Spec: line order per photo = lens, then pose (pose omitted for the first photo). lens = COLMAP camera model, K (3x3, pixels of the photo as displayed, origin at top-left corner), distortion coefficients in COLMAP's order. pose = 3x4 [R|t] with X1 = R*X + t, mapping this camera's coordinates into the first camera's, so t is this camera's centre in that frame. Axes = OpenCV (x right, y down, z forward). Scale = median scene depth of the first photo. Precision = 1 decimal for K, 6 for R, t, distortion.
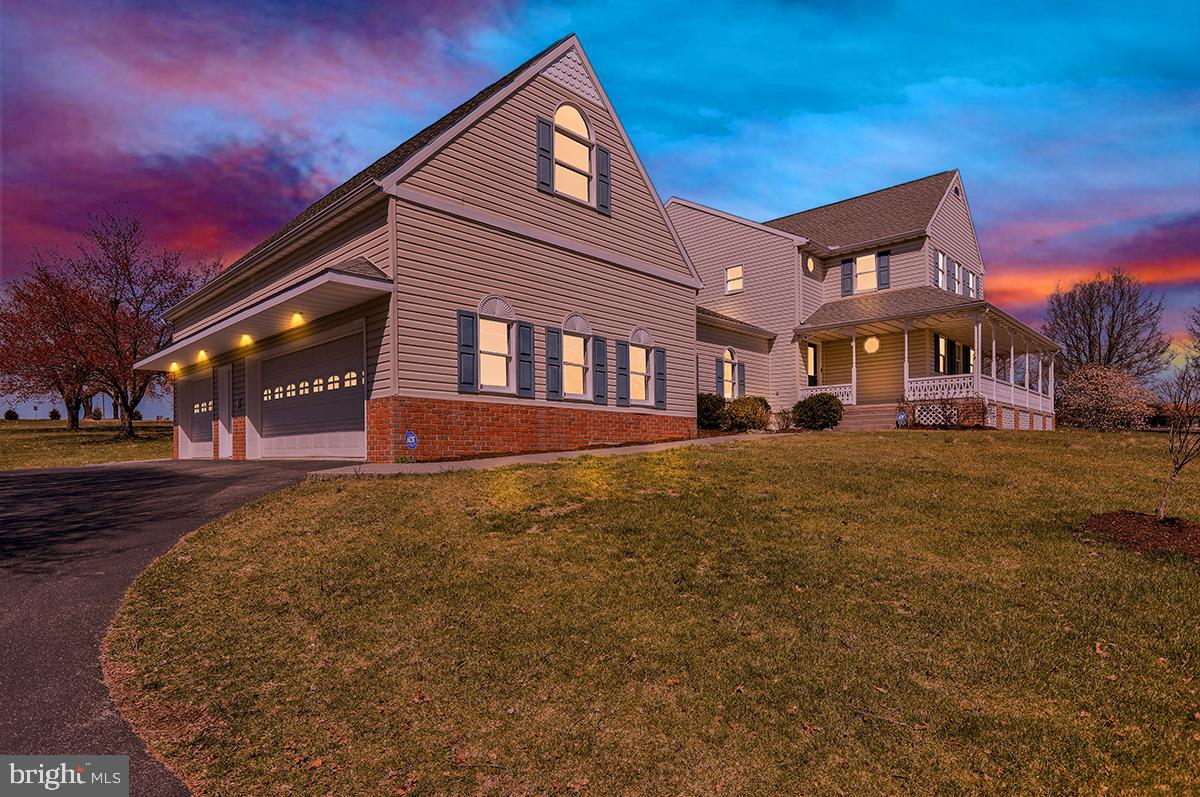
lens RADIAL K [[649.5, 0, 601.9], [0, 649.5, 446.9], [0, 0, 1]] dist [-0.001385, -0.000130]
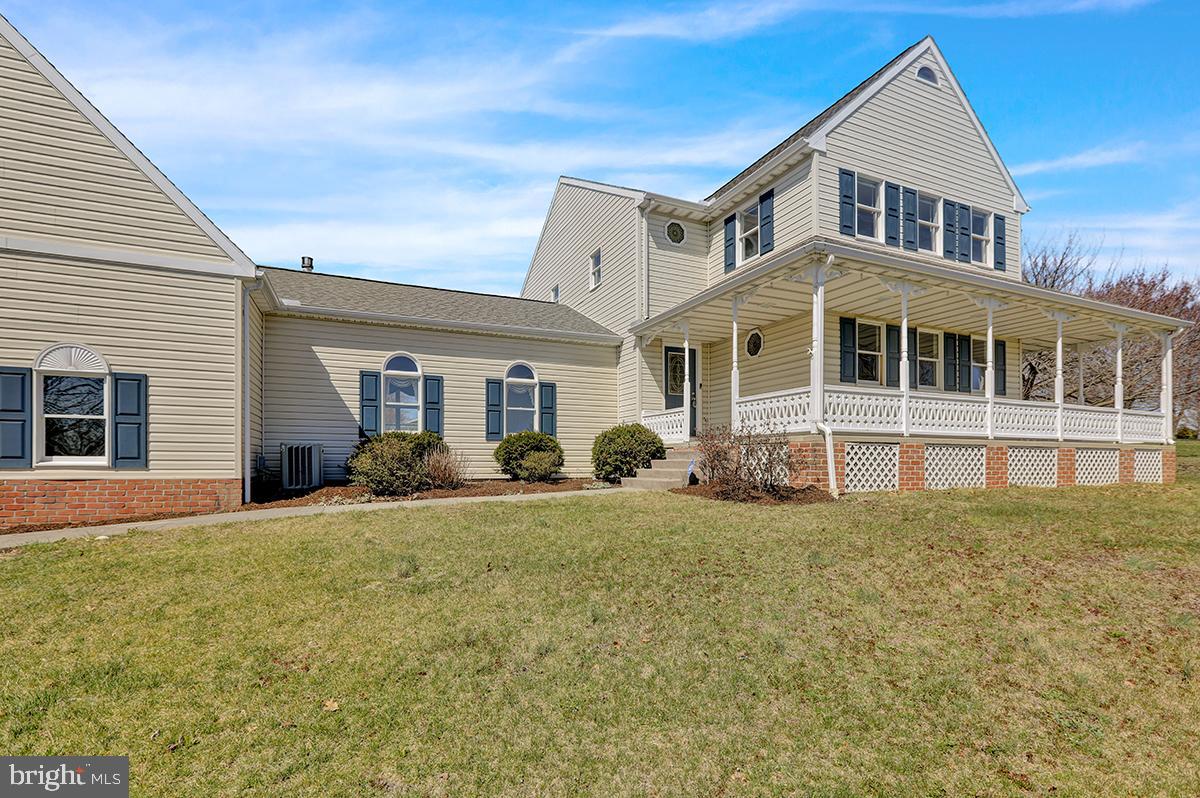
lens RADIAL K [[571.0, 0, 607.9], [0, 571.0, 454.7], [0, 0, 1]] dist [0.001005, 0.000735]
pose [[0.930867, -0.000904, -0.365357, 0.577160], [0.000103, 0.999998, -0.002211, -0.056134], [0.365359, 0.002021, 0.930865, 0.508200]]
